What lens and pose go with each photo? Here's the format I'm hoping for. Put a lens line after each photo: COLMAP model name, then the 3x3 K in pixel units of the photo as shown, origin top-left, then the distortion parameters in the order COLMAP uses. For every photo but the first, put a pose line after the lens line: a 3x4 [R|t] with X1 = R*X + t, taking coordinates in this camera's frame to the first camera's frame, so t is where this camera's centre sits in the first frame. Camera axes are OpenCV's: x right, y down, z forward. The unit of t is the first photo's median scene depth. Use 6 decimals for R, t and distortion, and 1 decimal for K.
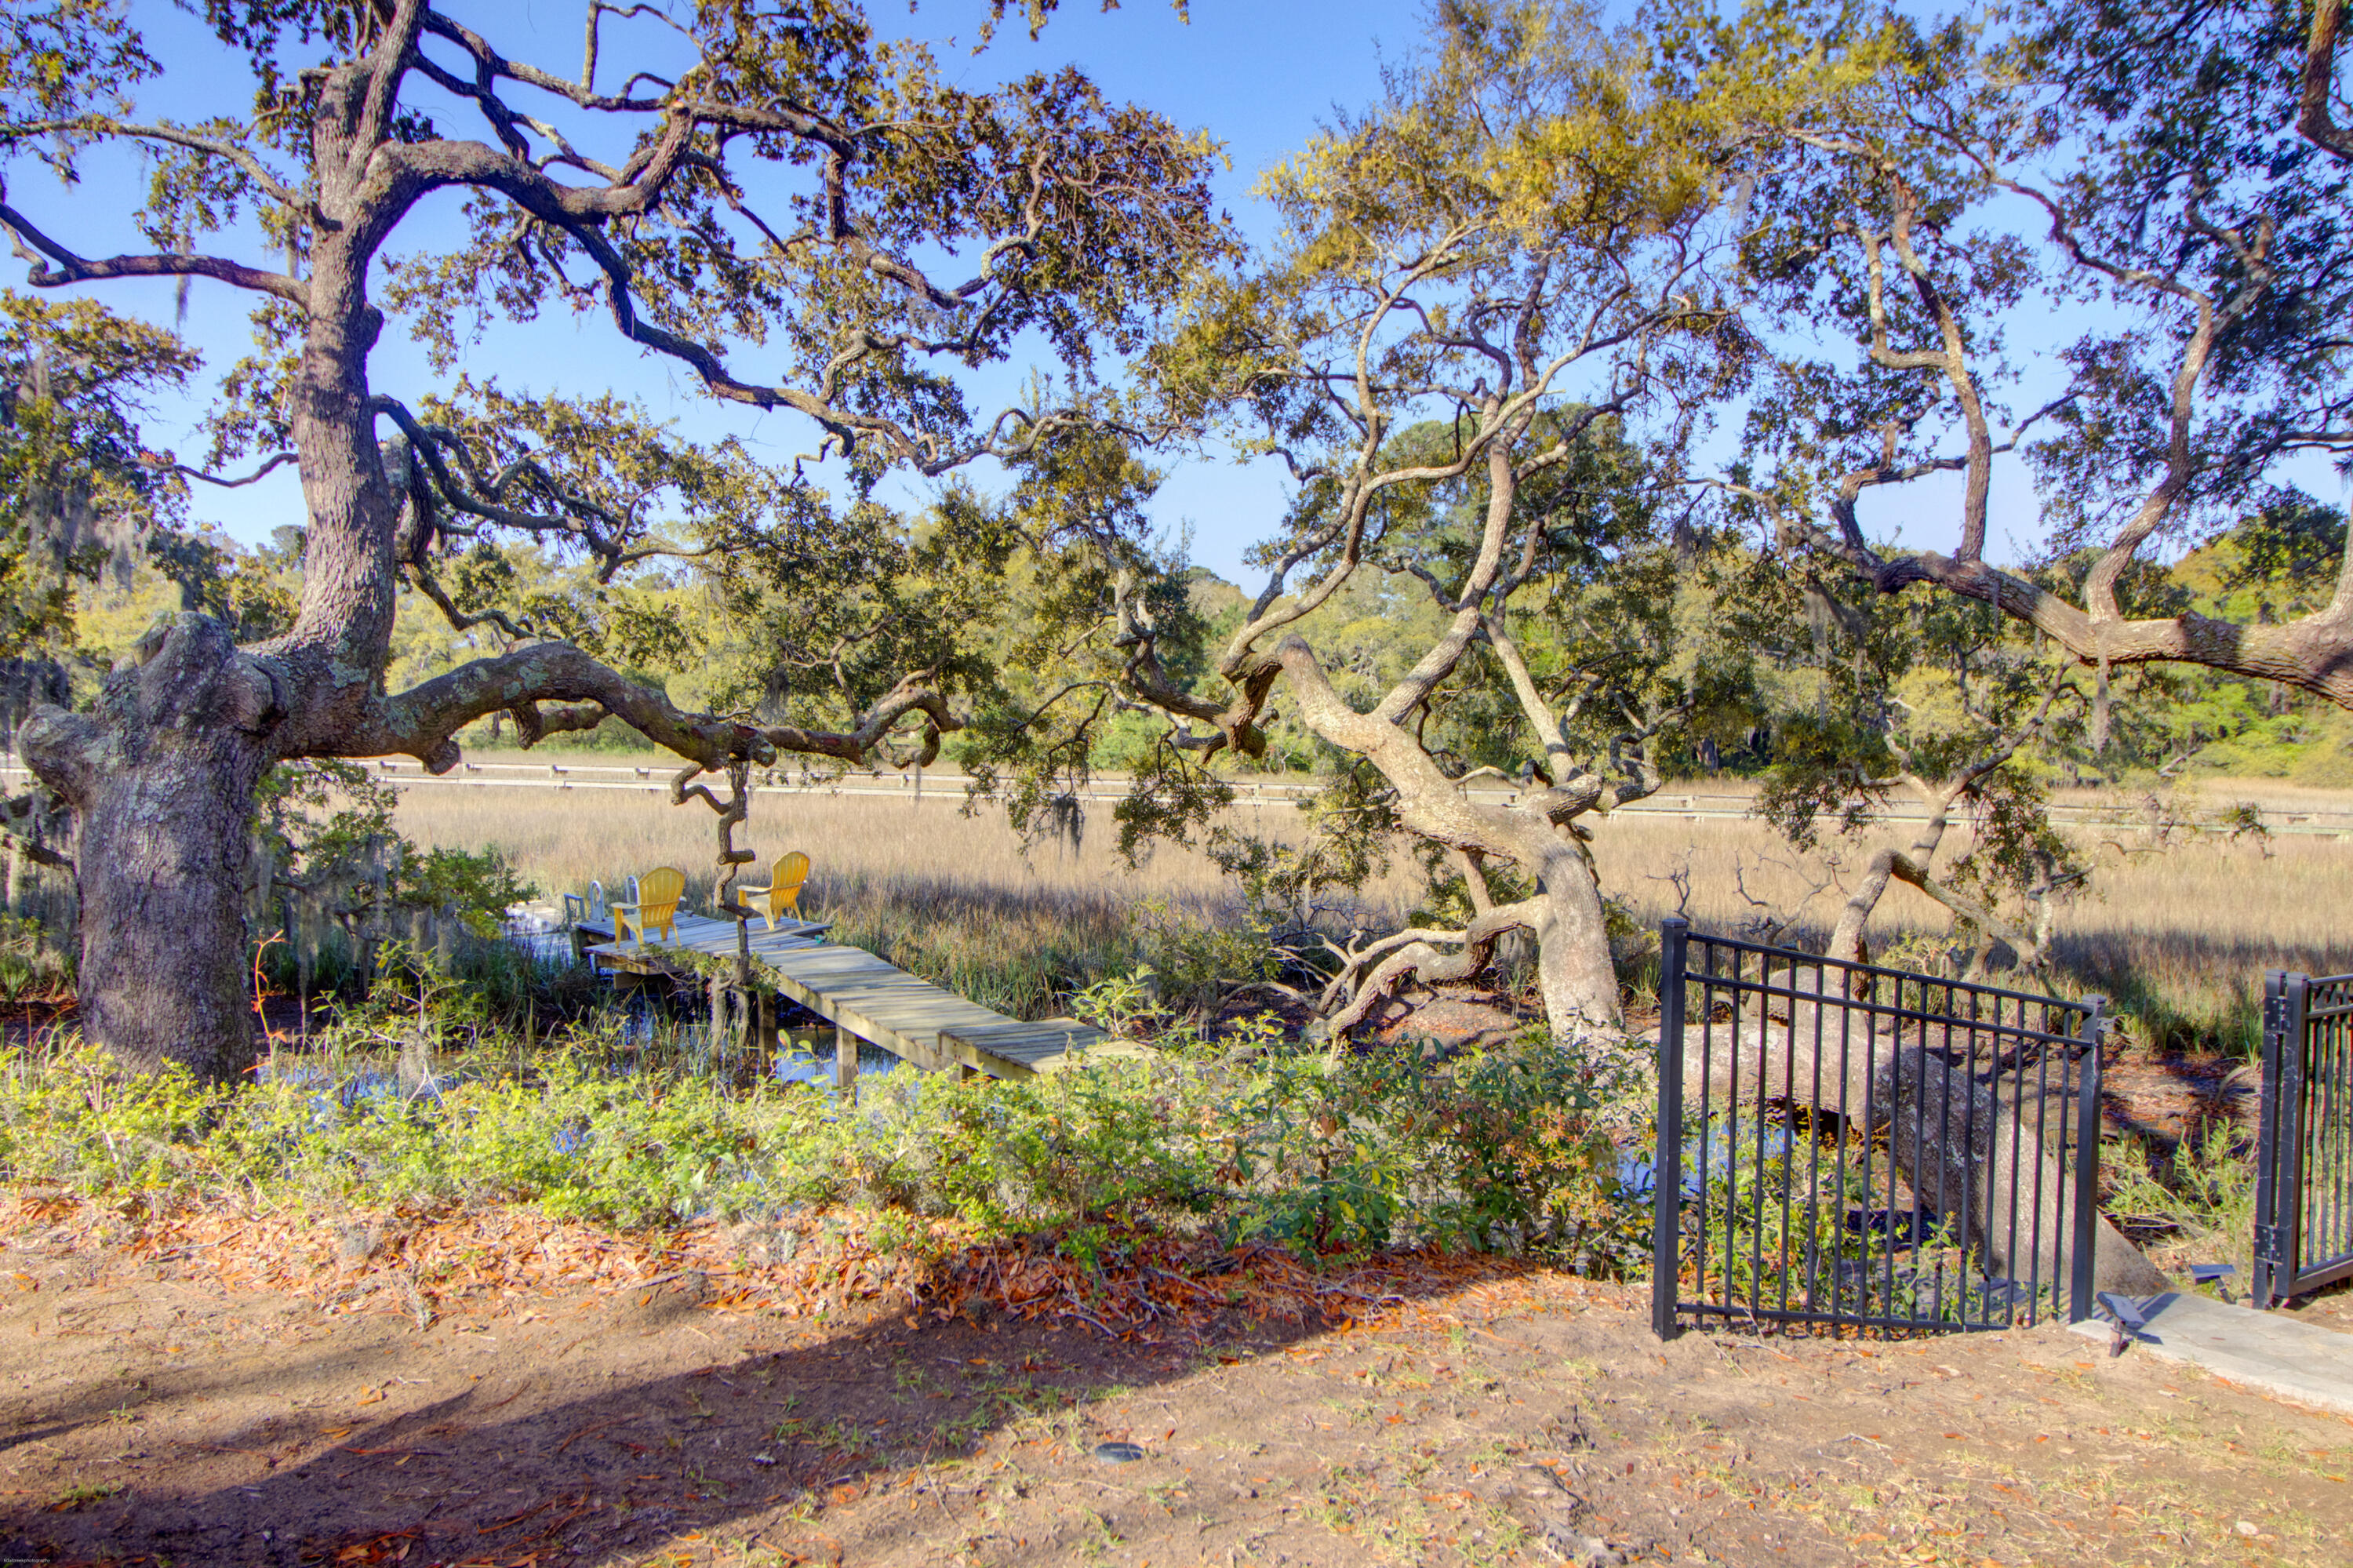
lens RADIAL K [[1689.5, 0, 1175.3], [0, 1689.5, 791.9], [0, 0, 1]] dist [0.003095, -0.004115]
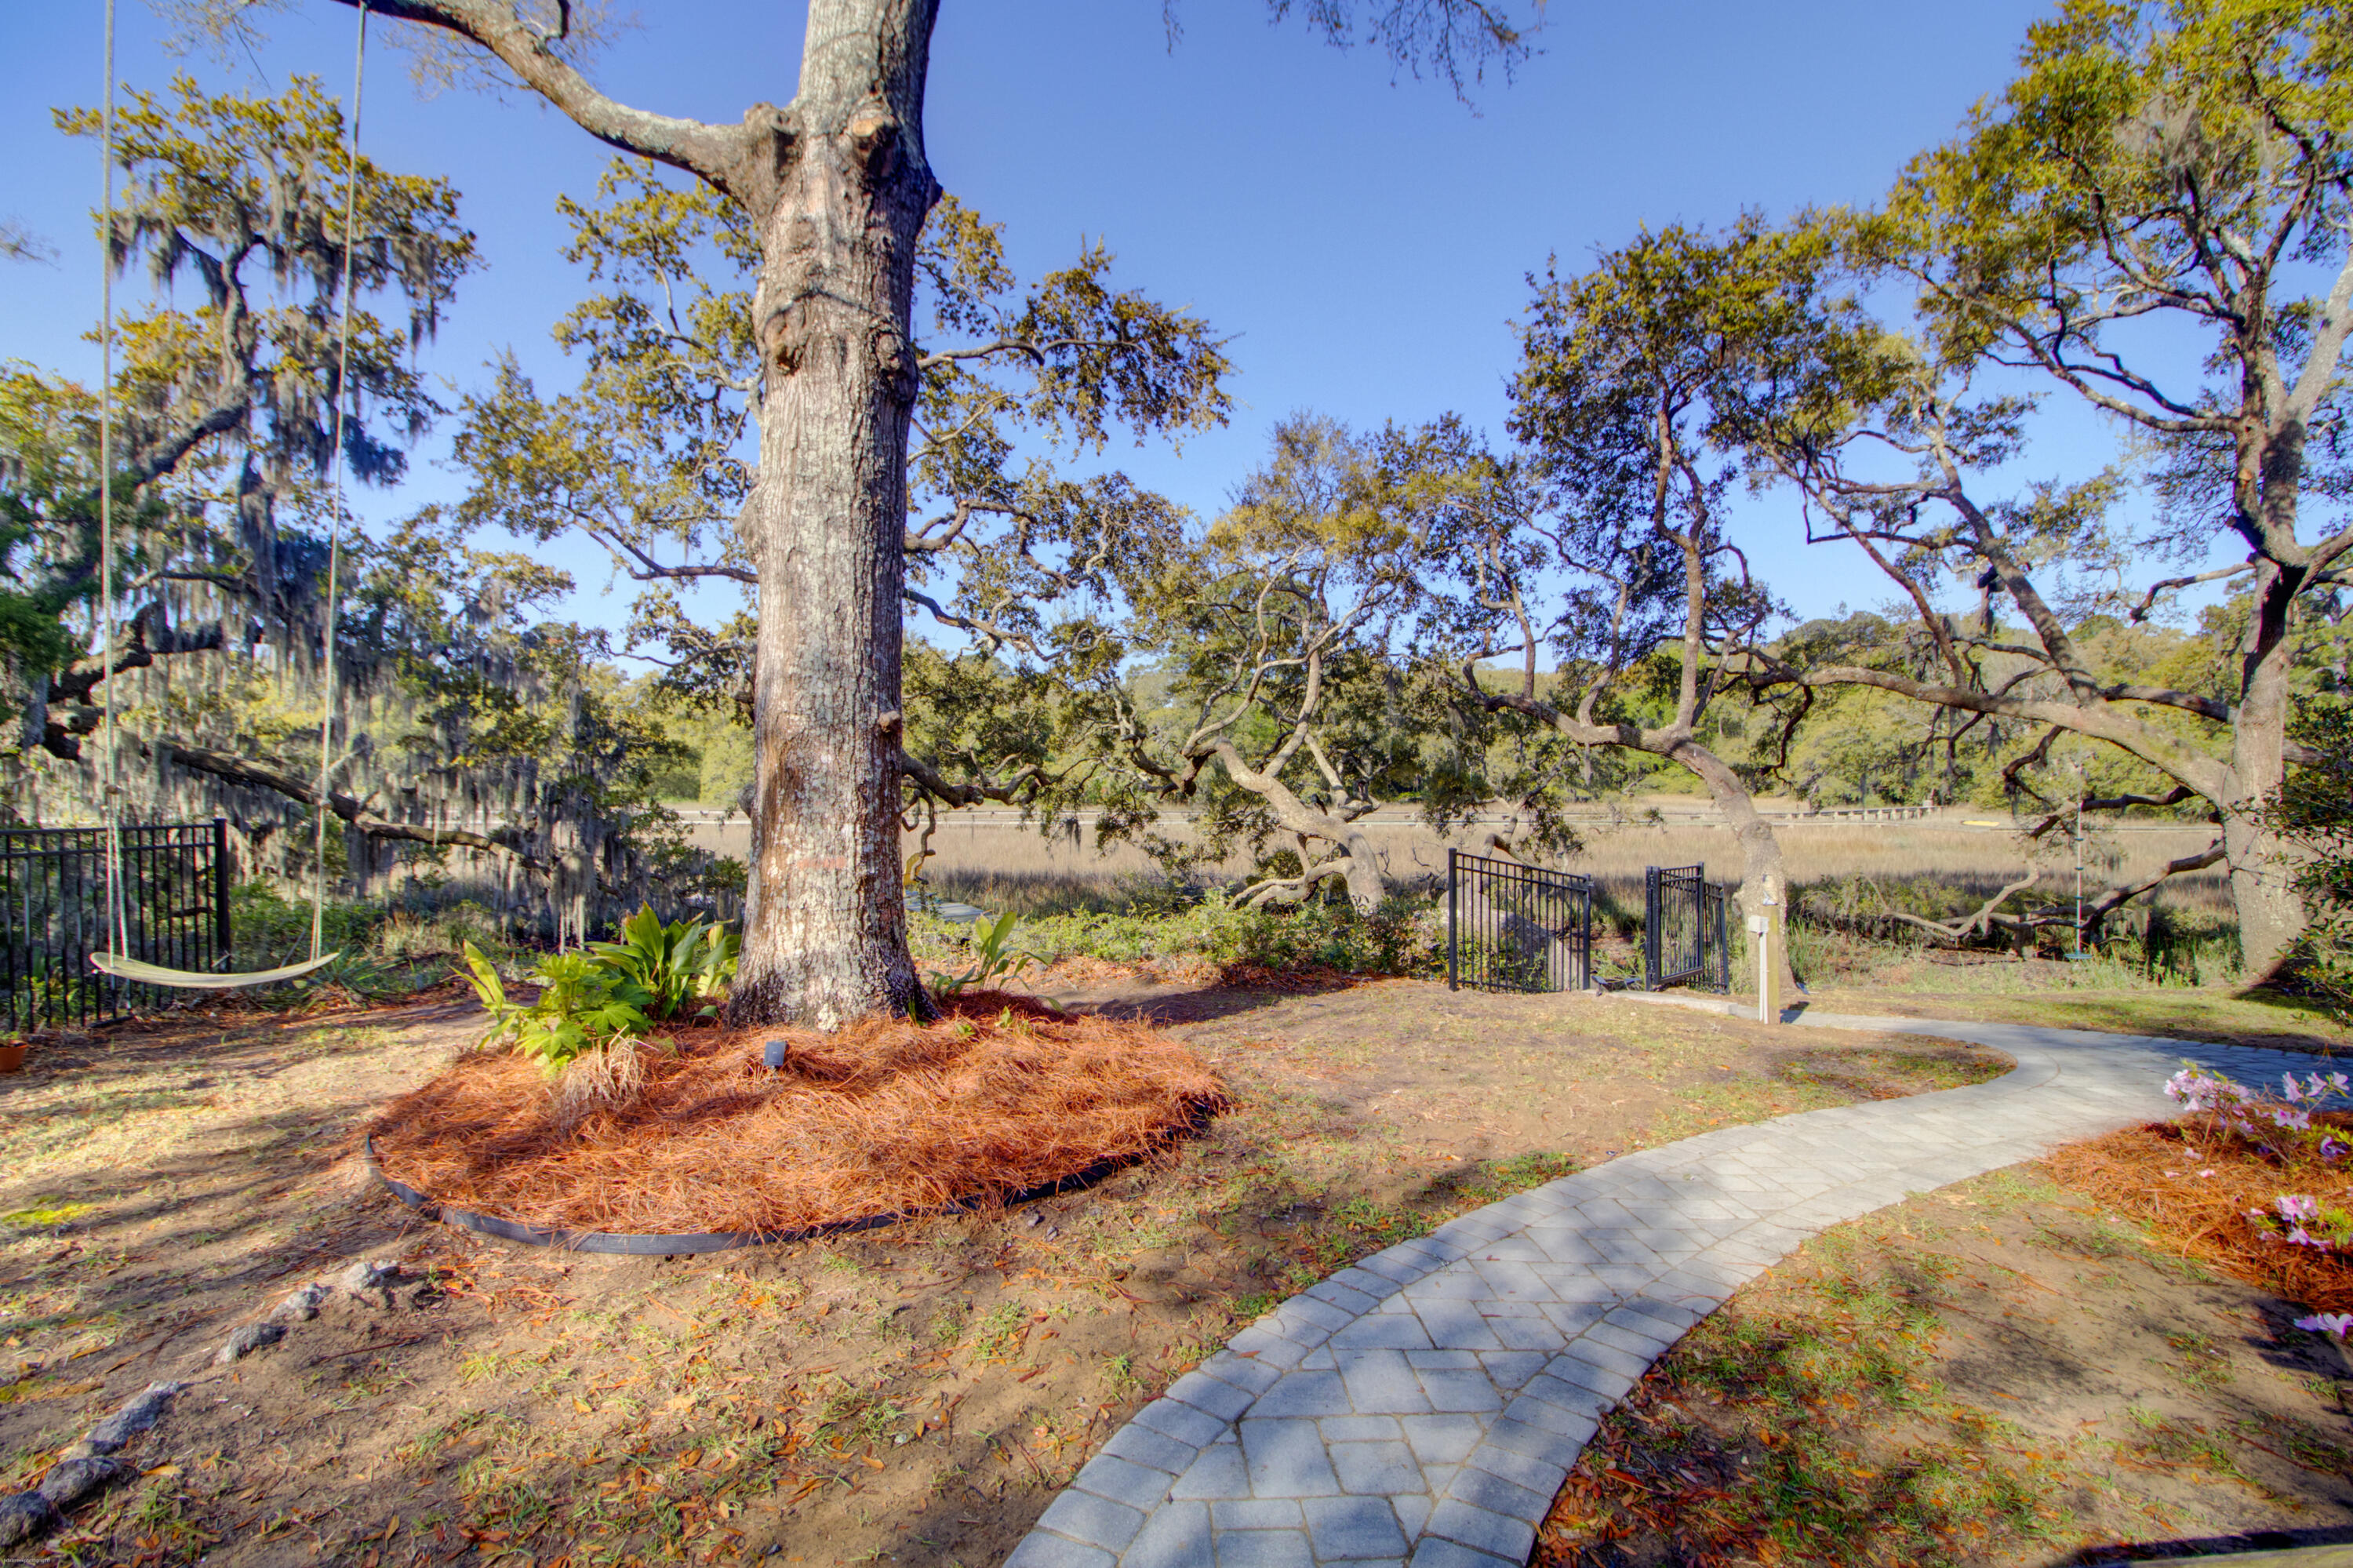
lens RADIAL K [[1094.3, 0, 1175.9], [0, 1094.3, 781.4], [0, 0, 1]] dist [0.004896, -0.015949]
pose [[0.989982, -0.020273, 0.139731, -0.138025], [0.024837, 0.999211, -0.031002, 0.002226], [-0.138992, 0.034162, 0.989704, -0.255406]]
